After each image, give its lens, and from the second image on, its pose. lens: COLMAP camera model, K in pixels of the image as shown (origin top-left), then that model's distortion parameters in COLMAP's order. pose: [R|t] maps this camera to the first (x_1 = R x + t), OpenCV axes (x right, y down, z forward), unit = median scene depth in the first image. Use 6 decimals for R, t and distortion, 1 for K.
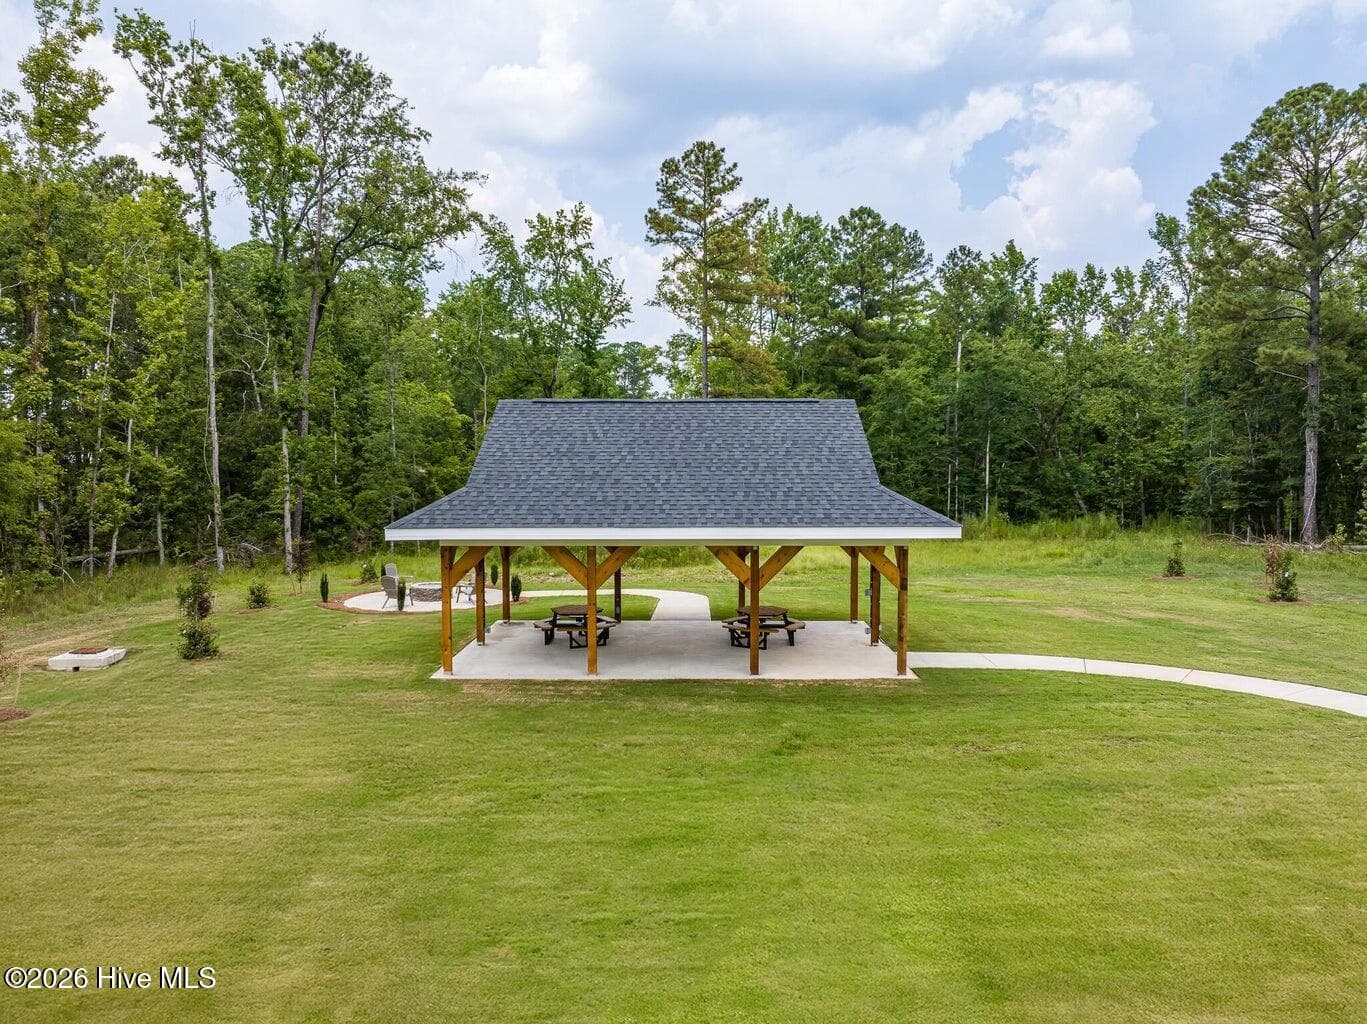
lens RADIAL K [[974.8, 0, 682.7], [0, 974.8, 487.8], [0, 0, 1]] dist [-0.035420, 0.003001]
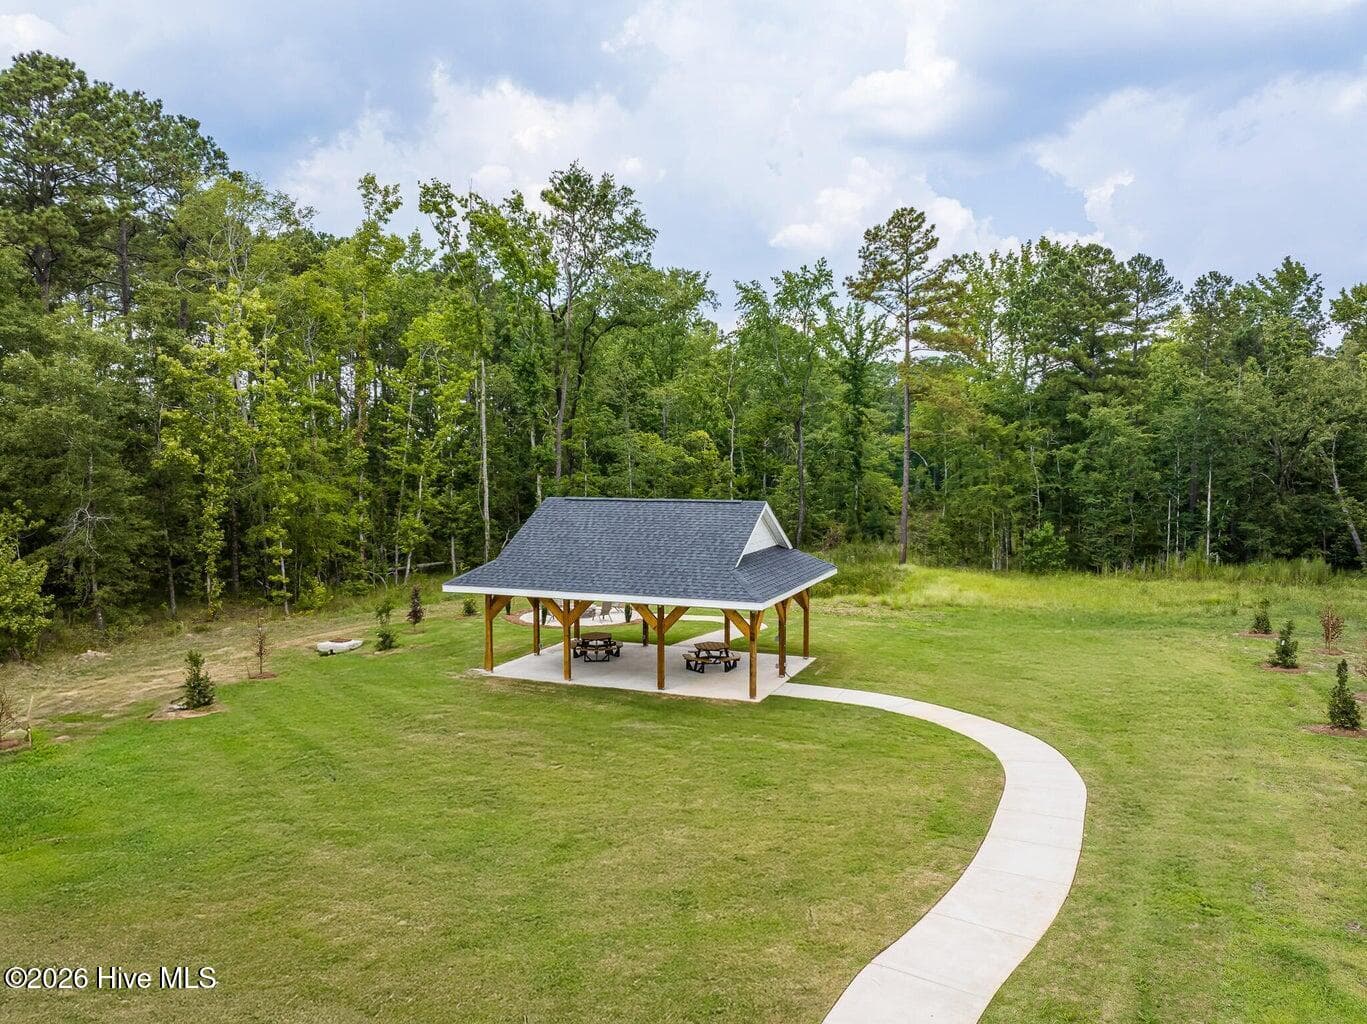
lens RADIAL K [[974.8, 0, 682.7], [0, 974.8, 487.8], [0, 0, 1]] dist [-0.035420, 0.003001]
pose [[0.927617, 0.011990, -0.373341, 0.204887], [-0.011457, 0.999928, 0.003647, -0.039261], [0.373358, 0.000894, 0.927687, -0.119845]]
